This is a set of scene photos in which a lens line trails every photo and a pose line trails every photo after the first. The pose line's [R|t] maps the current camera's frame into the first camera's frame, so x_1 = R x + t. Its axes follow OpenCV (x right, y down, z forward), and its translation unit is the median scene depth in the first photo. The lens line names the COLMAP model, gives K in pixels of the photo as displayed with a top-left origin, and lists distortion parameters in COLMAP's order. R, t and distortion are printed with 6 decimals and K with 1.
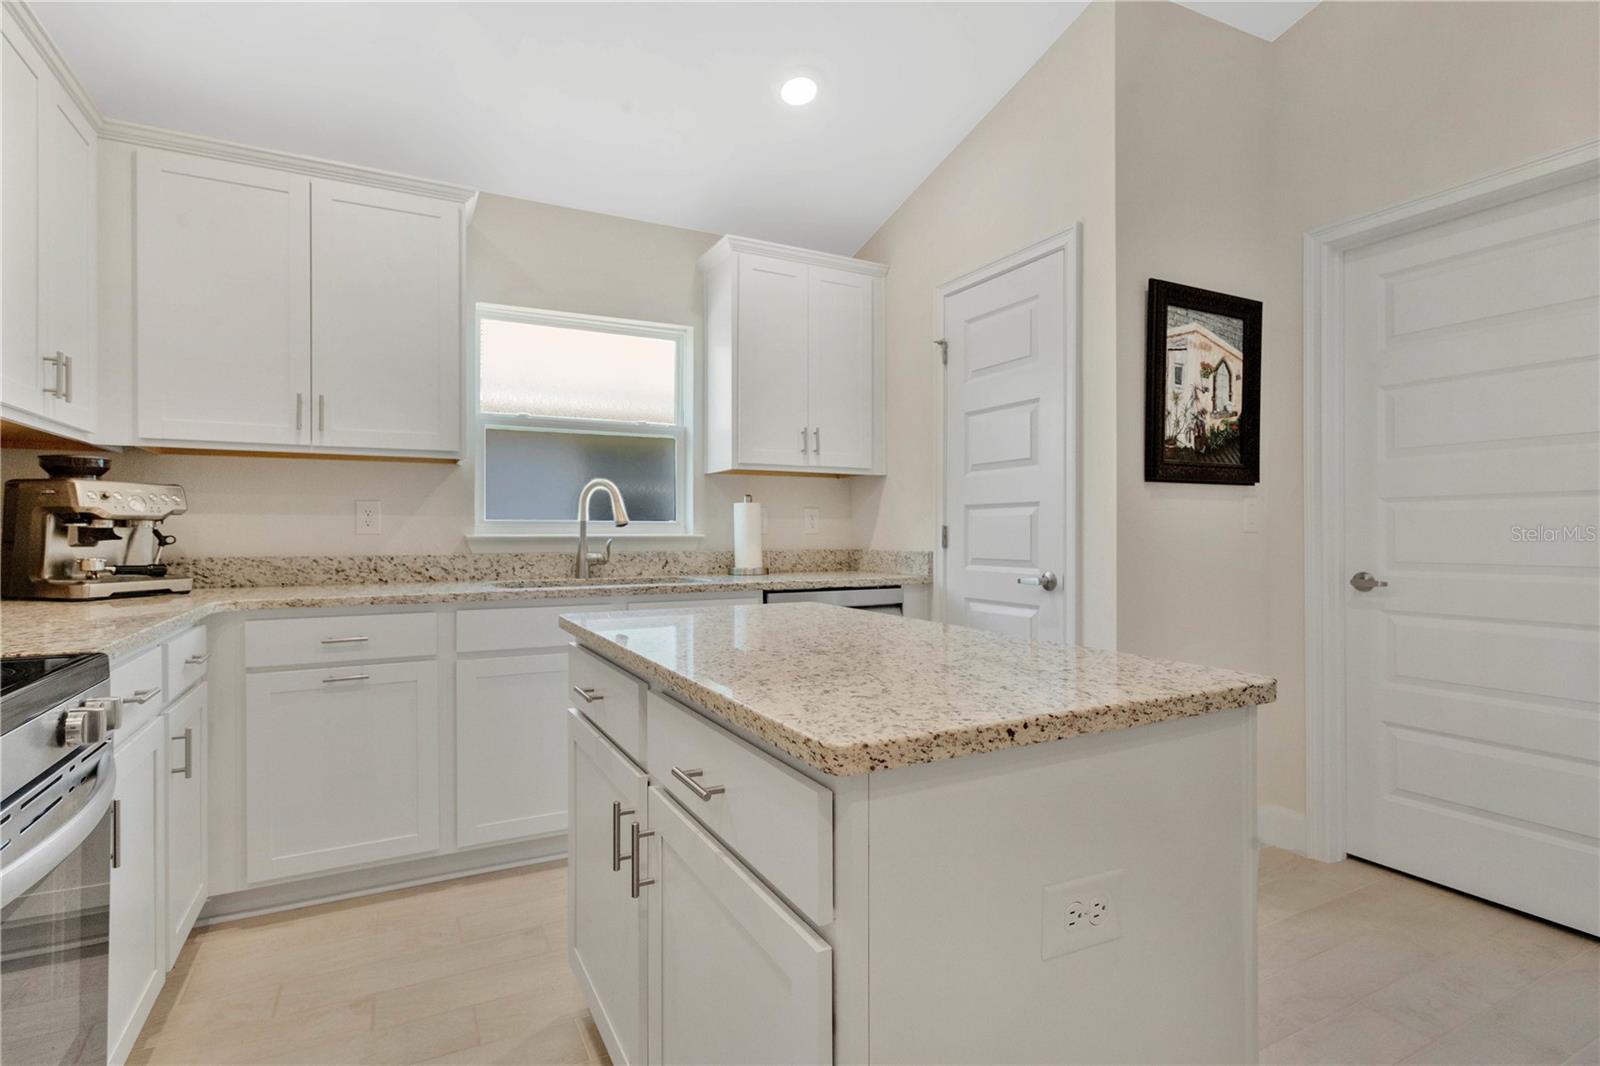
lens RADIAL K [[780.2, 0, 797.7], [0, 780.2, 524.5], [0, 0, 1]] dist [0.001359, -0.000018]
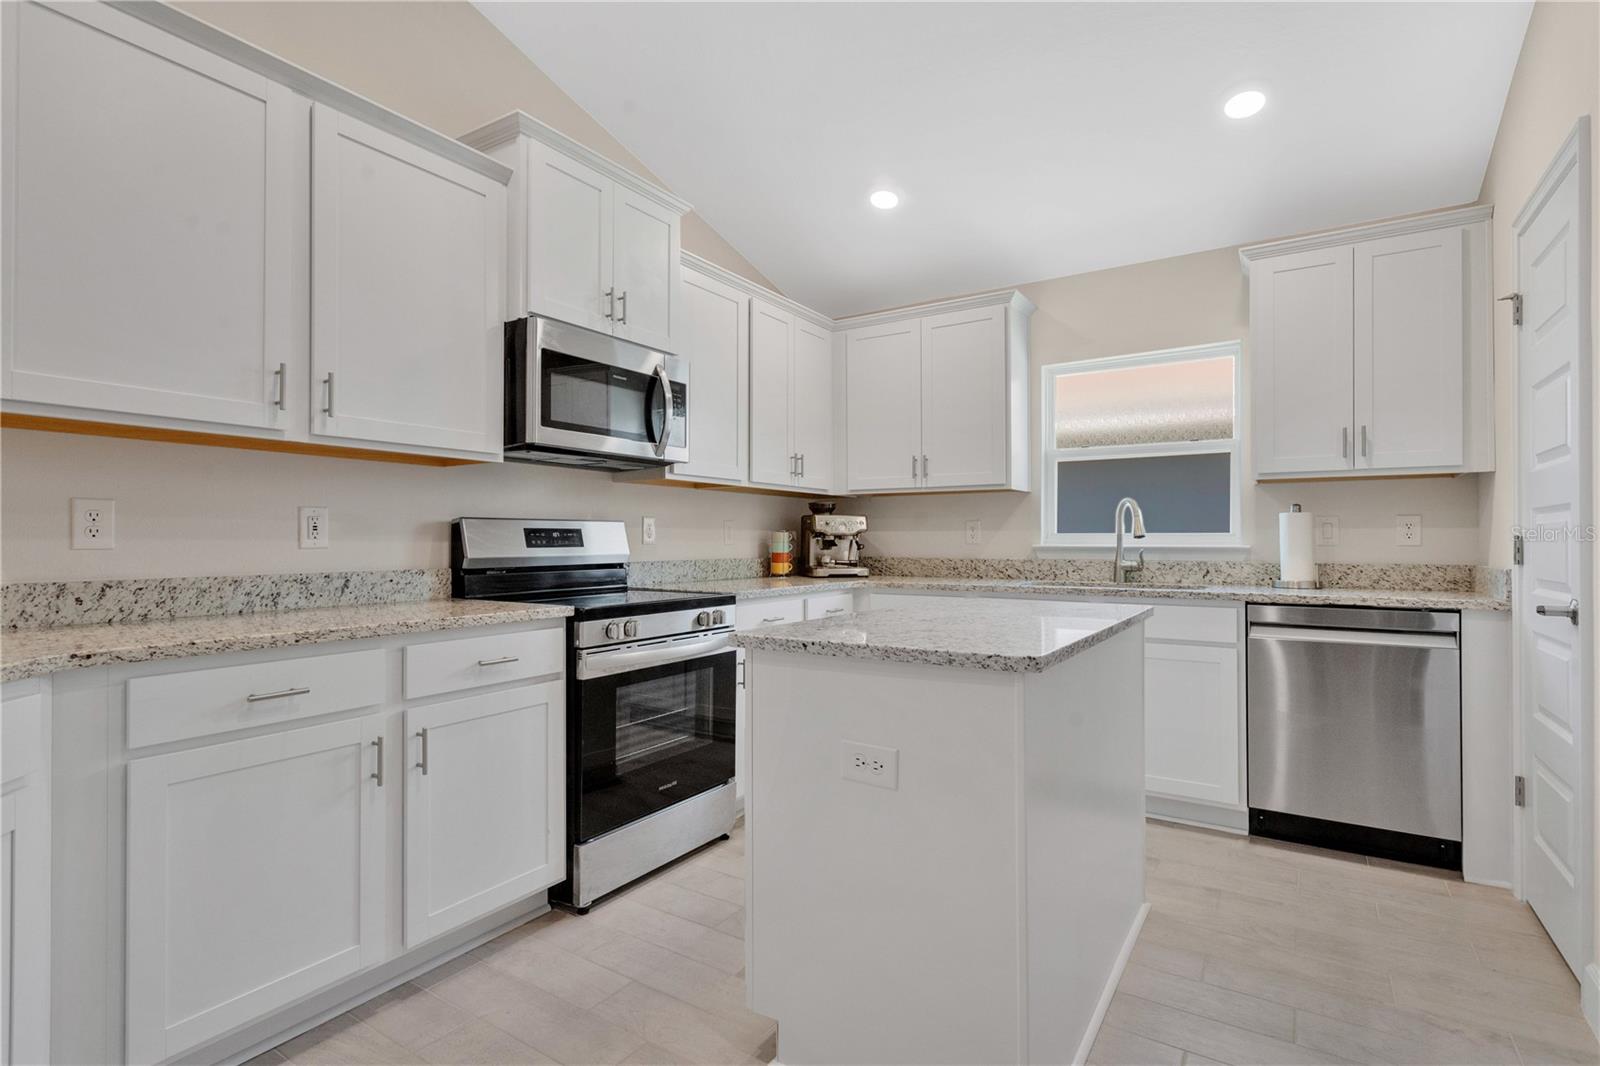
lens RADIAL K [[777.6, 0, 797.6], [0, 777.6, 545.3], [0, 0, 1]] dist [0.001527, 0.000314]
pose [[0.492000, 0.005311, -0.870579, 0.524790], [0.006548, 0.999931, 0.009801, -0.001314], [0.870571, -0.010522, 0.491931, 0.006149]]
